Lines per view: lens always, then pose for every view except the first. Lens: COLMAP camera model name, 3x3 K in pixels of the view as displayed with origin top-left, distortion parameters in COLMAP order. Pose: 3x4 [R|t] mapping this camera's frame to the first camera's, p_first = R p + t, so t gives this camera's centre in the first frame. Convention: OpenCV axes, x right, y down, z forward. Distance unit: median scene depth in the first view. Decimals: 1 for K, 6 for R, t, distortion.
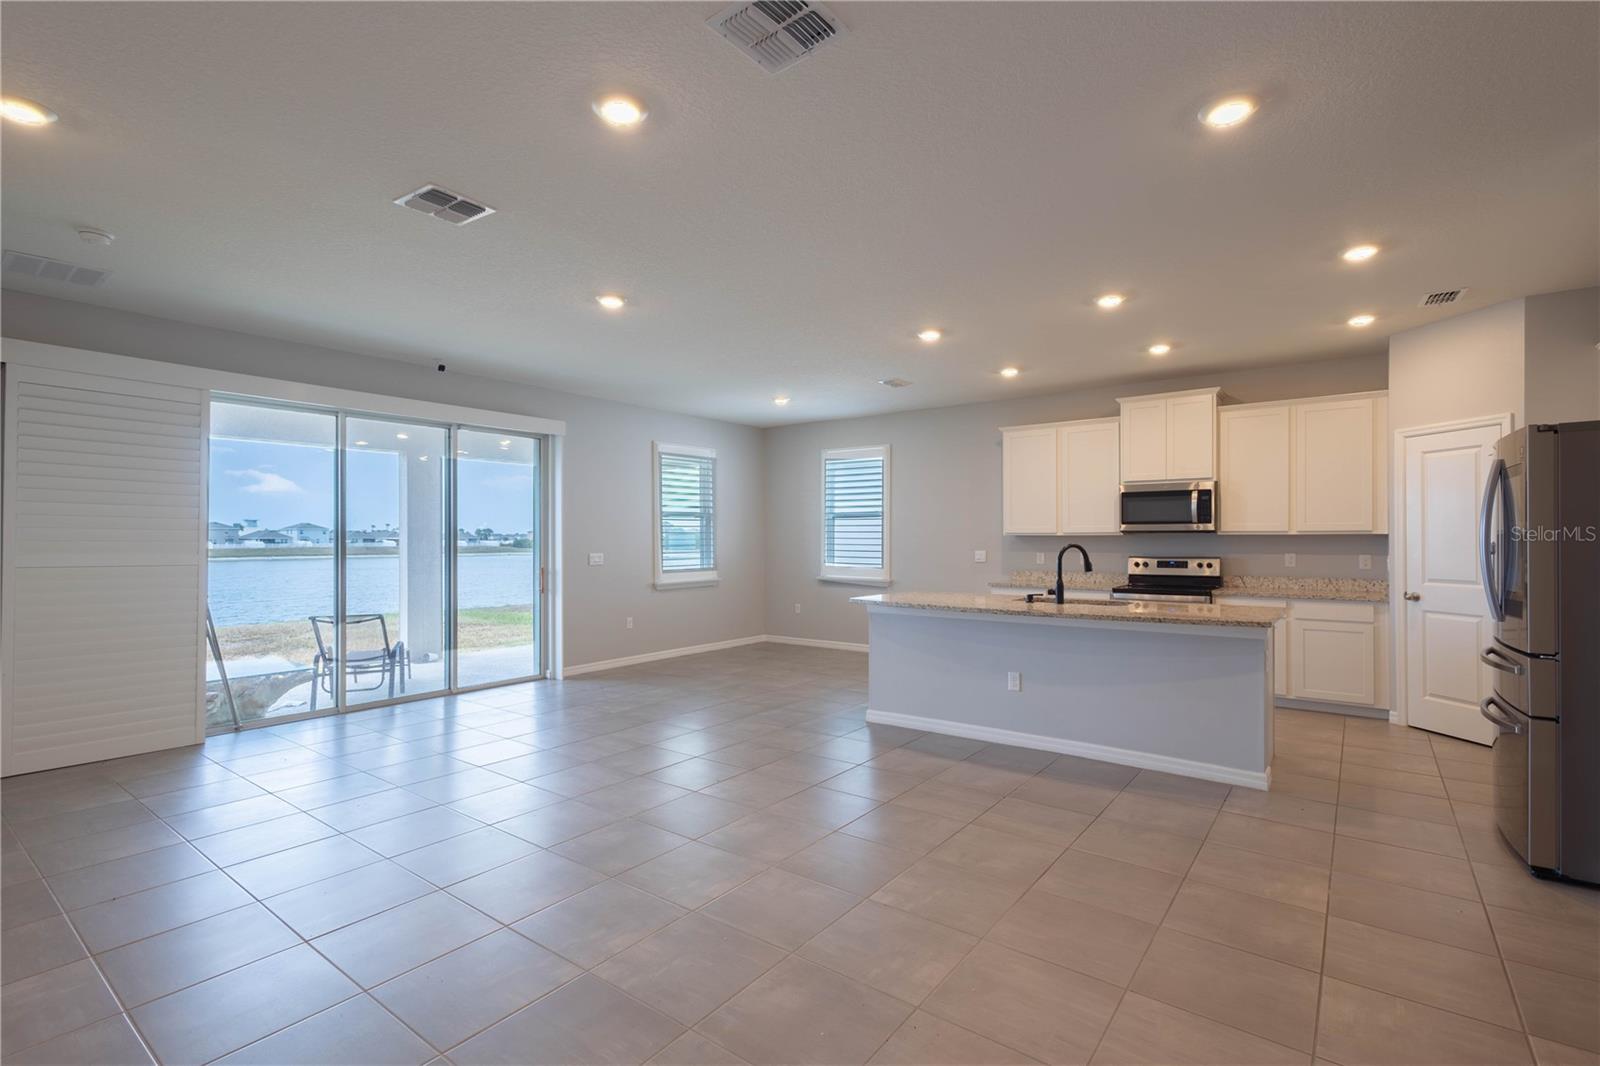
lens RADIAL K [[744.6, 0, 786.8], [0, 744.6, 531.8], [0, 0, 1]] dist [0.014380, -0.004539]
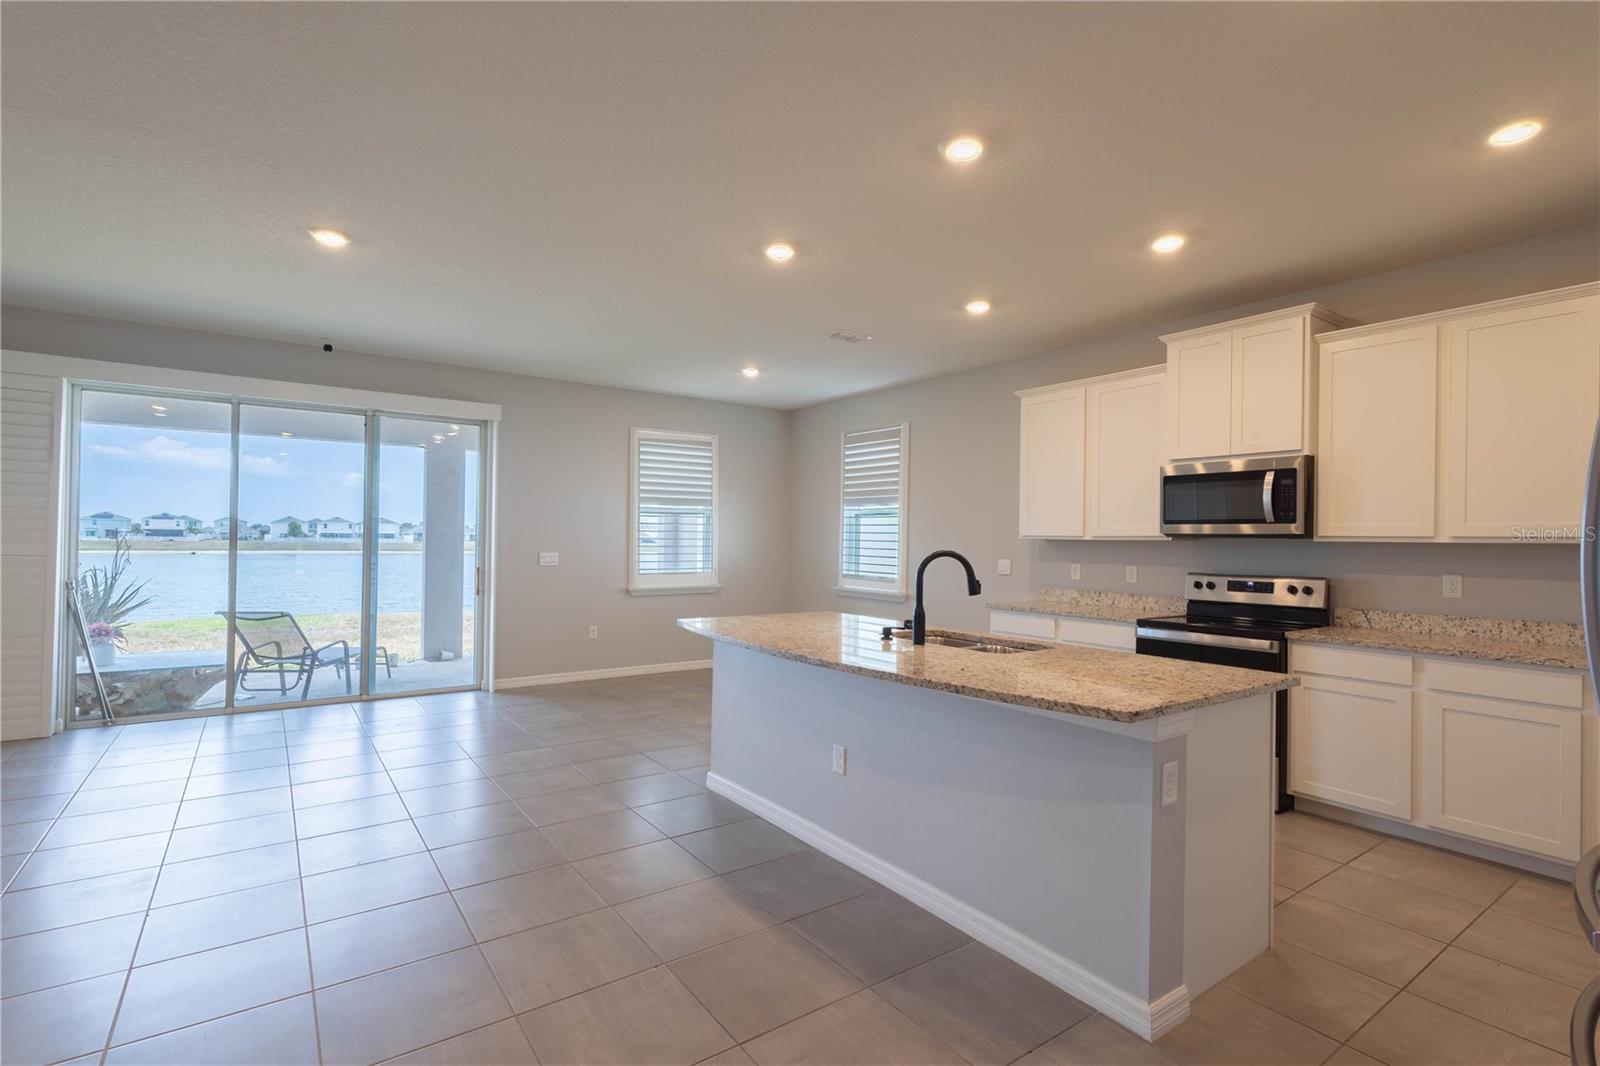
lens RADIAL K [[744.6, 0, 800.7], [0, 744.6, 532.3], [0, 0, 1]] dist [0.014380, -0.004539]
pose [[0.954087, 0.011442, -0.299312, 0.353346], [-0.012628, 0.999918, -0.002029, 0.002805], [0.299265, 0.005716, 0.954153, 0.277254]]
